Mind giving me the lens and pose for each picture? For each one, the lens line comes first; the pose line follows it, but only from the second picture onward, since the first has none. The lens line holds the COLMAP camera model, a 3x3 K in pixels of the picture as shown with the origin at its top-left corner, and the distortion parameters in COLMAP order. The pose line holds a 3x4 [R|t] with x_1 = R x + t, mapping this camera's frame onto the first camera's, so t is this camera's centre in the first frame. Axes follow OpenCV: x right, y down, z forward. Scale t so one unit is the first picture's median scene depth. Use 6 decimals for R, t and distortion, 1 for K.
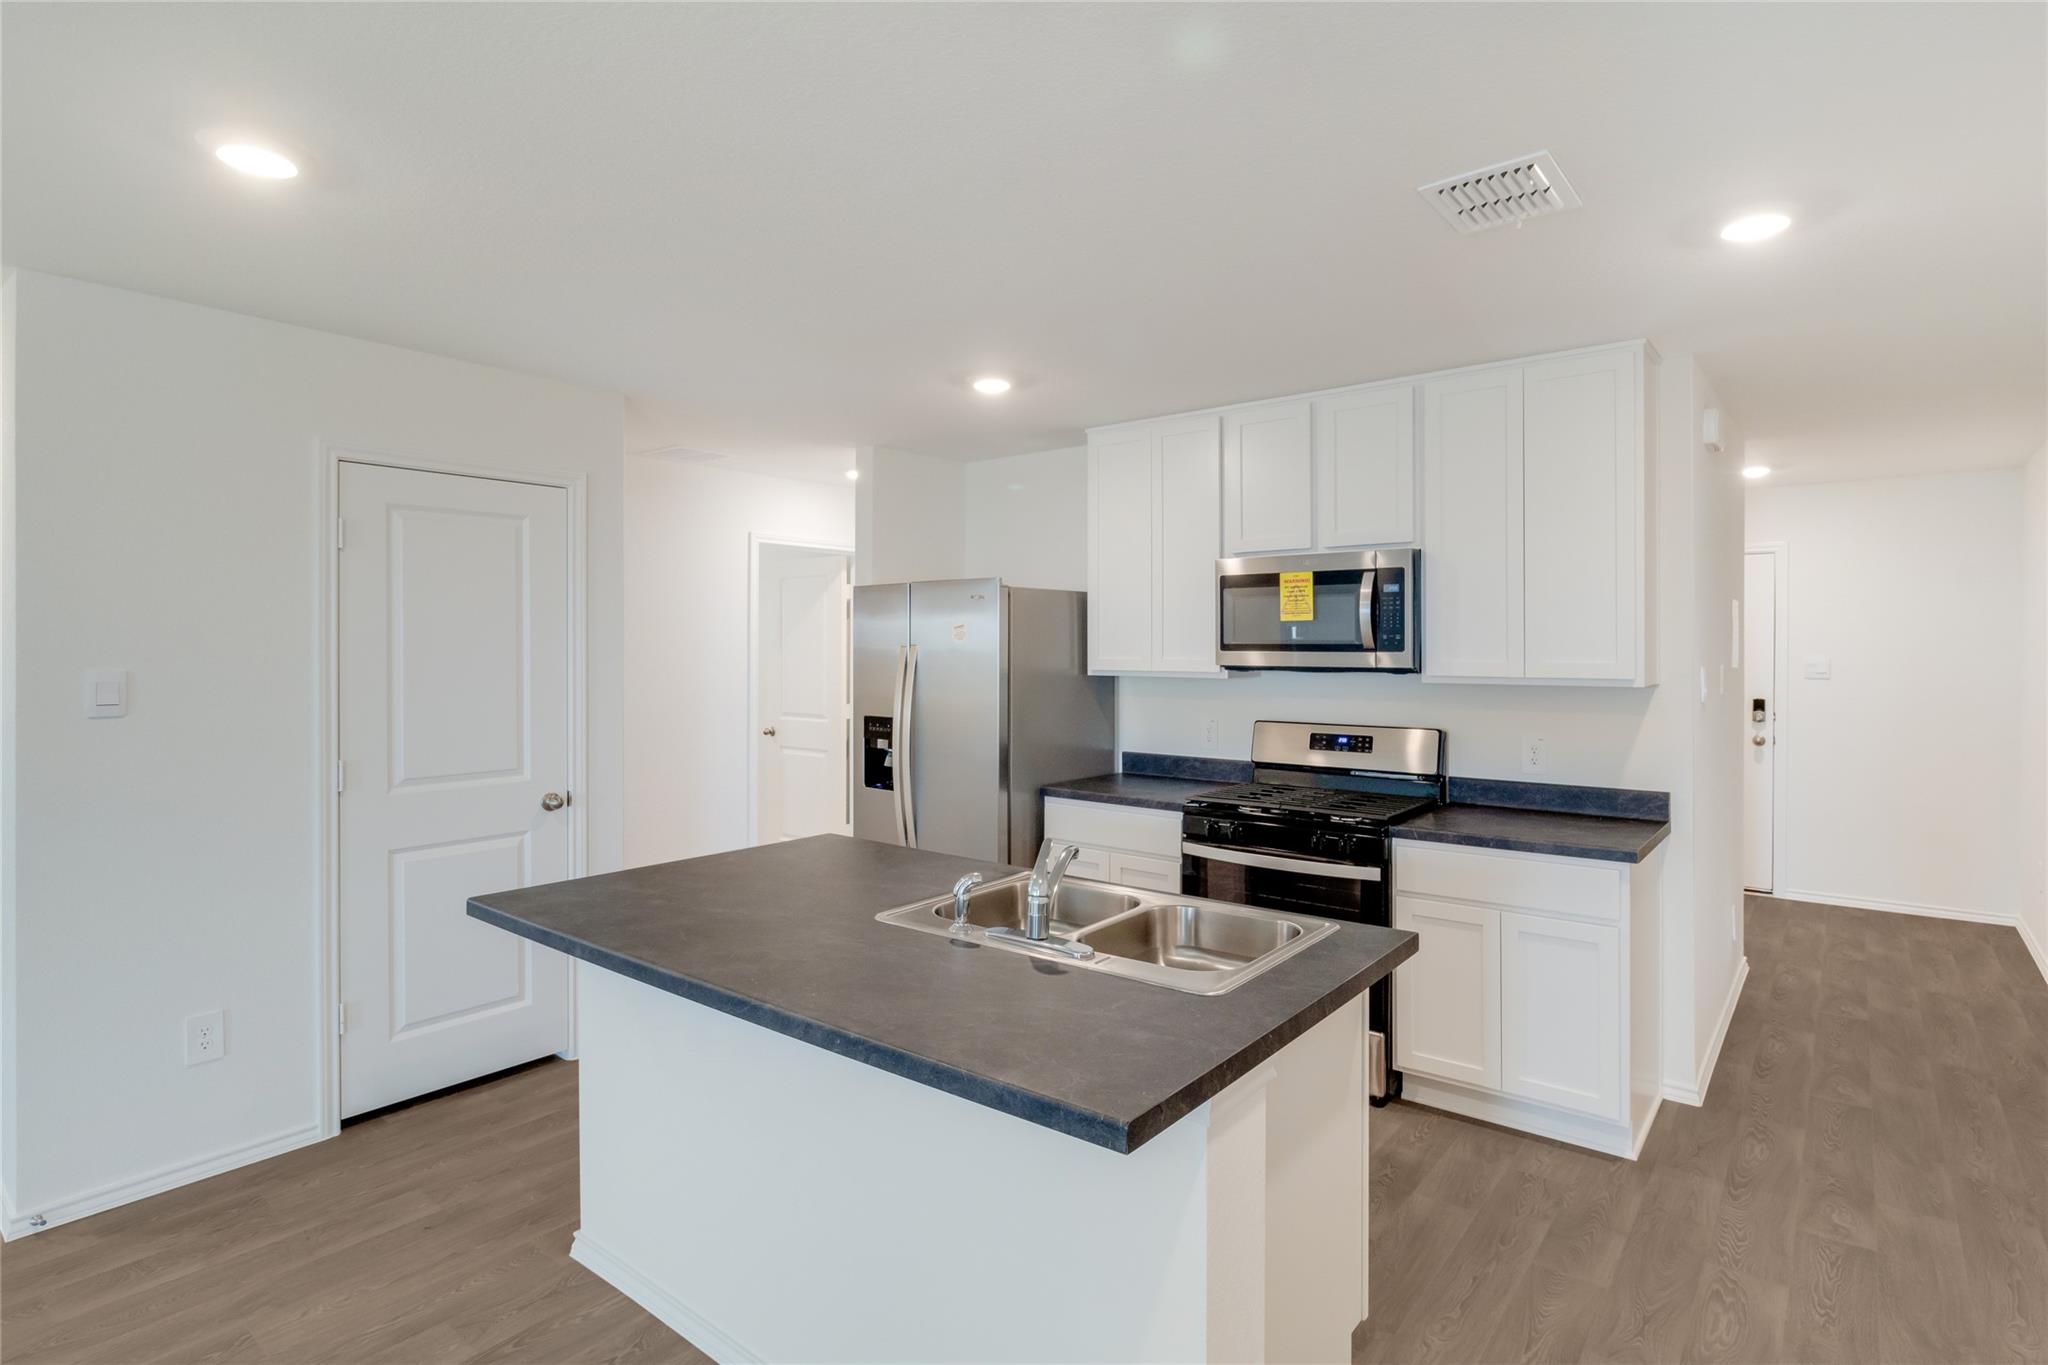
lens RADIAL K [[1039.8, 0, 1036.8], [0, 1039.8, 640.7], [0, 0, 1]] dist [0.022317, -0.001499]
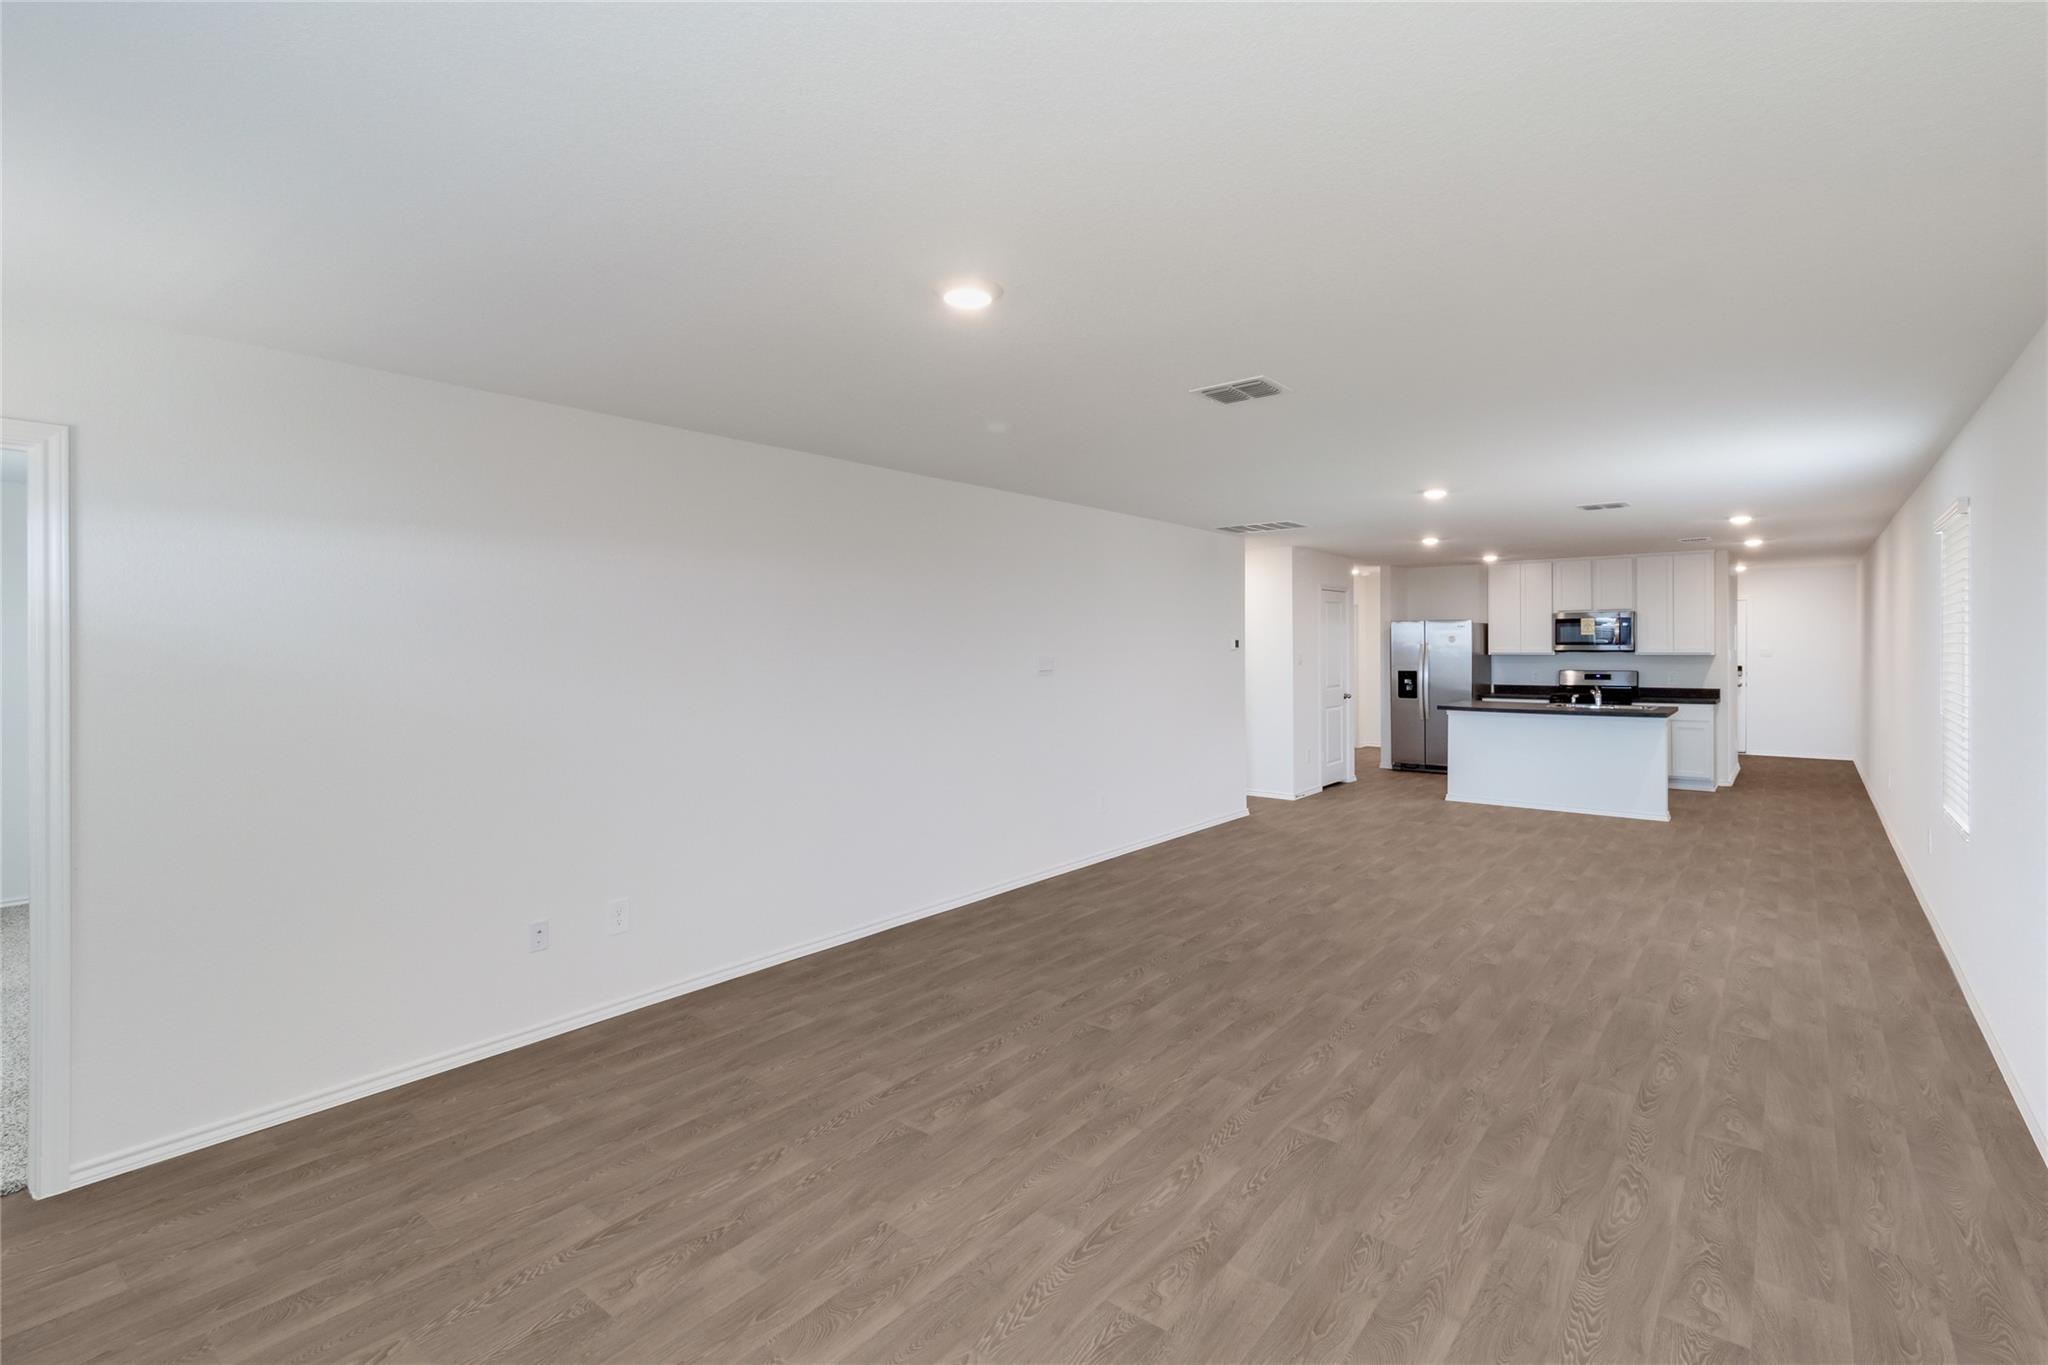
lens RADIAL K [[907.9, 0, 1033.4], [0, 907.9, 656.5], [0, 0, 1]] dist [-0.000895, 0.000461]
pose [[0.999938, -0.008549, -0.007090, -1.212640], [0.008689, 0.999763, 0.019952, -0.020606], [0.006918, -0.020013, 0.999776, -1.467511]]
